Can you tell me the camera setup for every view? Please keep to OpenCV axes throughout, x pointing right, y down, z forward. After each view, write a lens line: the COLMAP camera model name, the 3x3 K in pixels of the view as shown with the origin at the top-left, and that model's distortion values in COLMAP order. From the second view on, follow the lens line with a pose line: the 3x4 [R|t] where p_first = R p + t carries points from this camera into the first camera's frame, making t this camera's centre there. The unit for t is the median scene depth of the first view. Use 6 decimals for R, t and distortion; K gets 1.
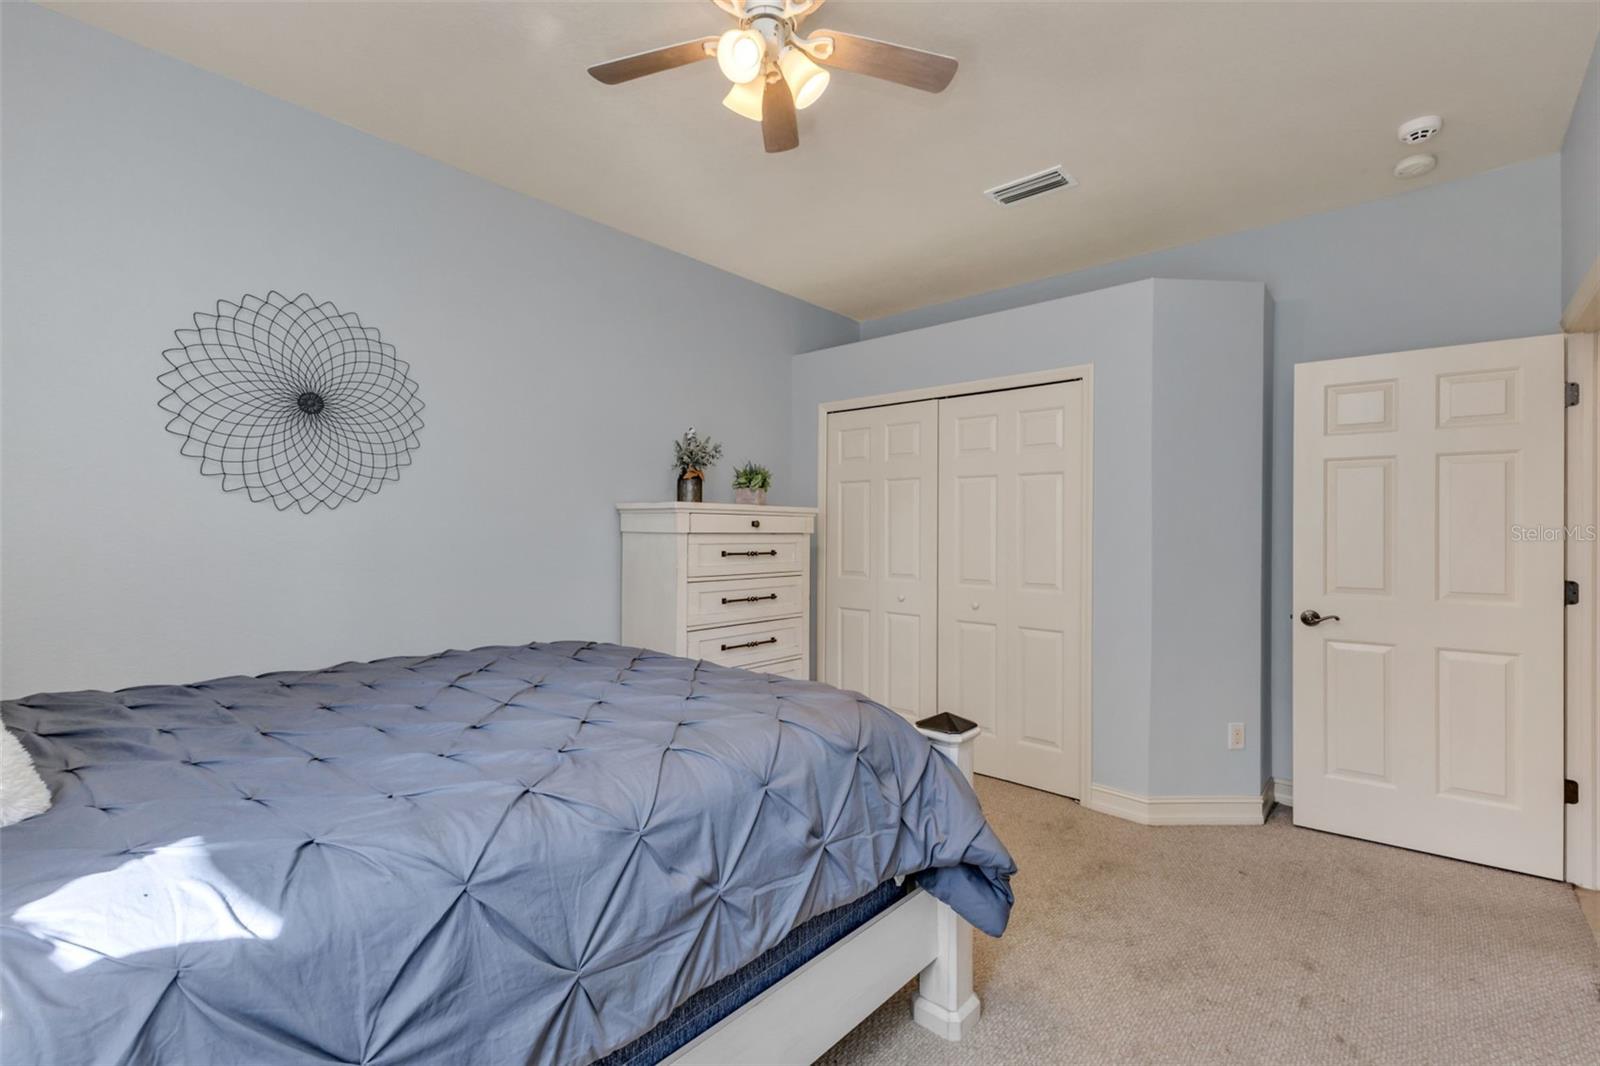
lens RADIAL K [[692.9, 0, 800.1], [0, 692.9, 529.1], [0, 0, 1]] dist [0.009695, -0.000391]
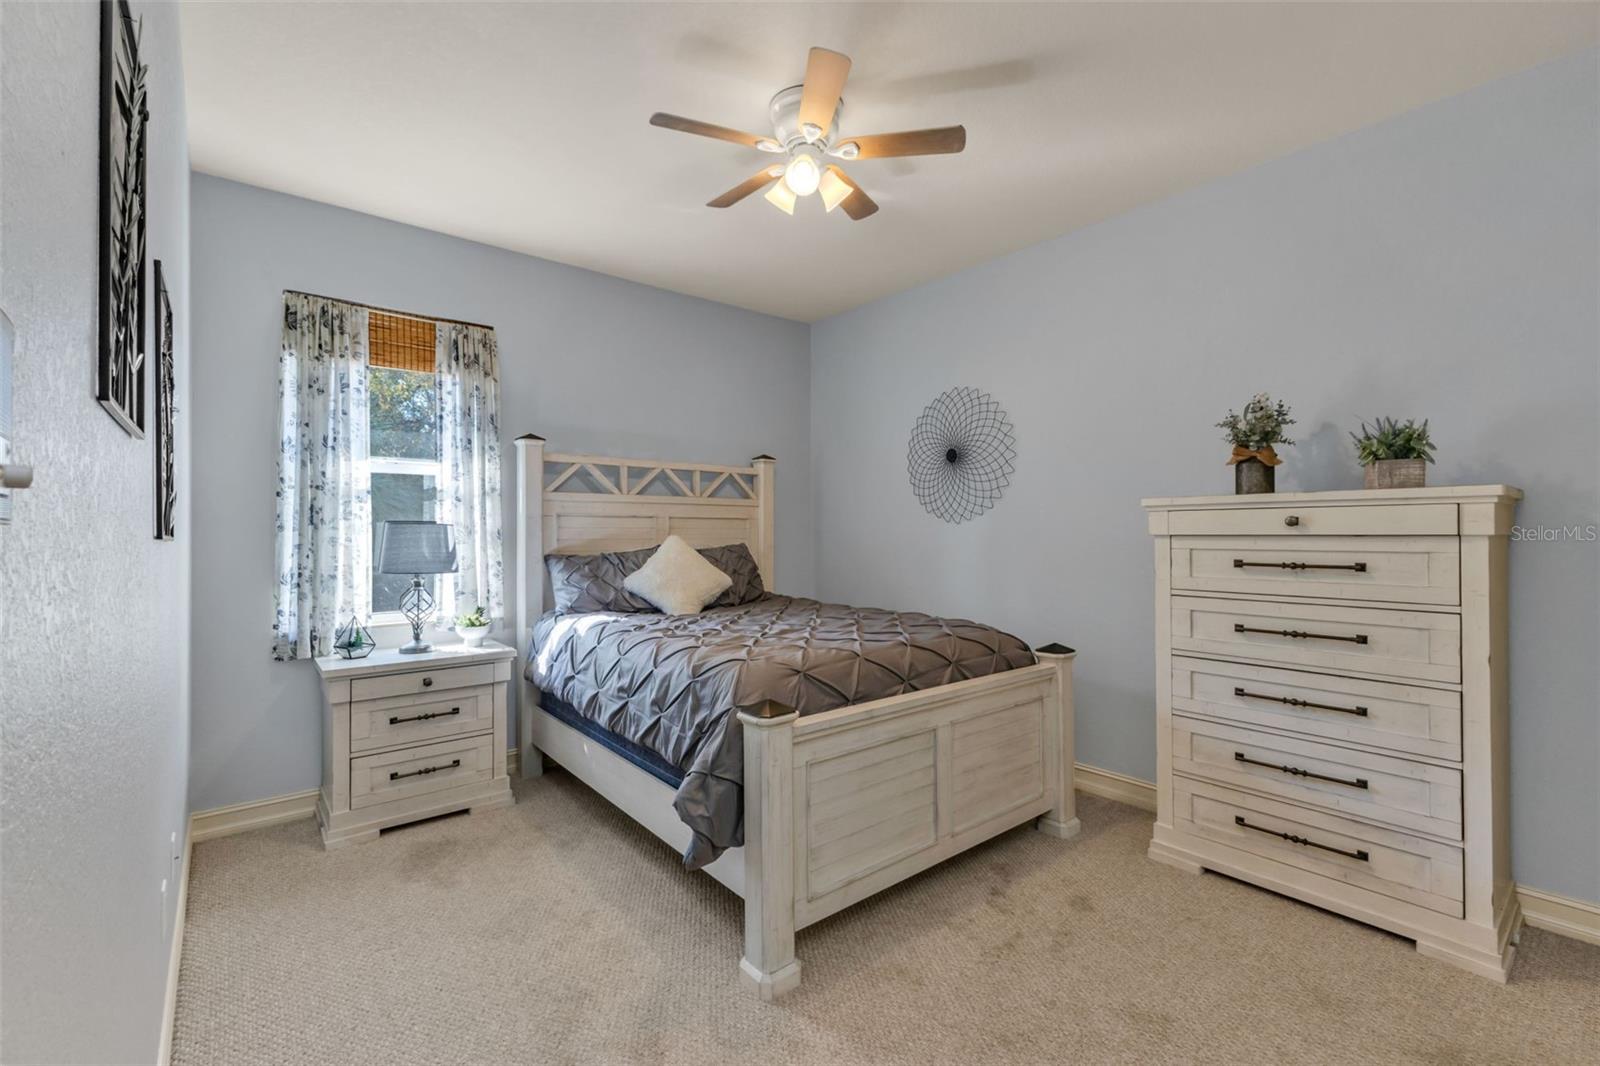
lens RADIAL K [[692.9, 0, 800.1], [0, 692.9, 529.1], [0, 0, 1]] dist [0.009695, -0.000391]
pose [[-0.142831, -0.010175, -0.989695, 0.692875], [0.006853, 0.999913, -0.011269, 0.004343], [0.989723, -0.008392, -0.142748, 0.651233]]
